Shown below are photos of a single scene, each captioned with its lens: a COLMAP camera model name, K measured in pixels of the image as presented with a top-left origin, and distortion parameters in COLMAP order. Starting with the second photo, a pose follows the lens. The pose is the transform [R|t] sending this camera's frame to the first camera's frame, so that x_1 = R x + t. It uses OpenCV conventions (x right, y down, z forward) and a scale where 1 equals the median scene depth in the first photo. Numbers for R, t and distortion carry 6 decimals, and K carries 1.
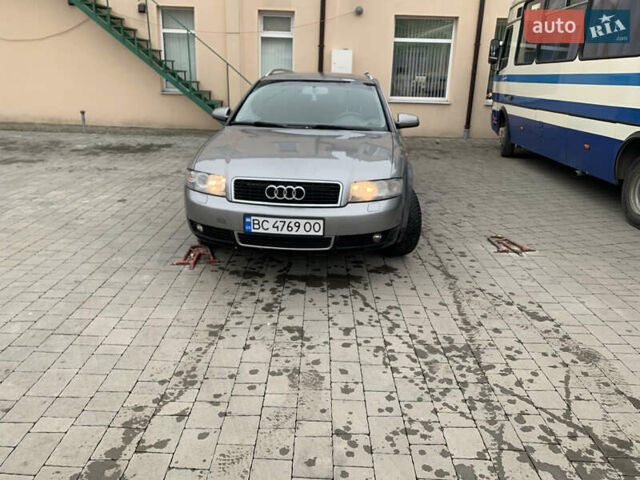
lens RADIAL K [[495.4, 0, 320.0], [0, 495.4, 240.0], [0, 0, 1]] dist [0.005380, -0.002989]
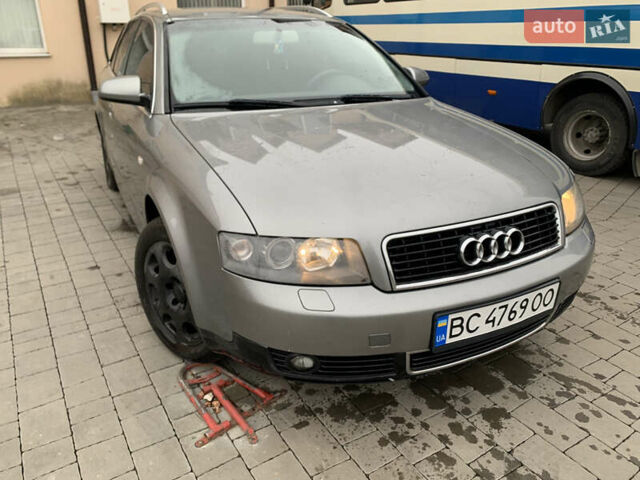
lens RADIAL K [[495.4, 0, 320.0], [0, 495.4, 240.0], [0, 0, 1]] dist [0.005380, -0.002989]
pose [[0.849562, -0.226495, 0.476386, -0.417602], [0.184384, 0.973663, 0.134101, -0.186792], [-0.494213, -0.026089, 0.868949, 0.629899]]
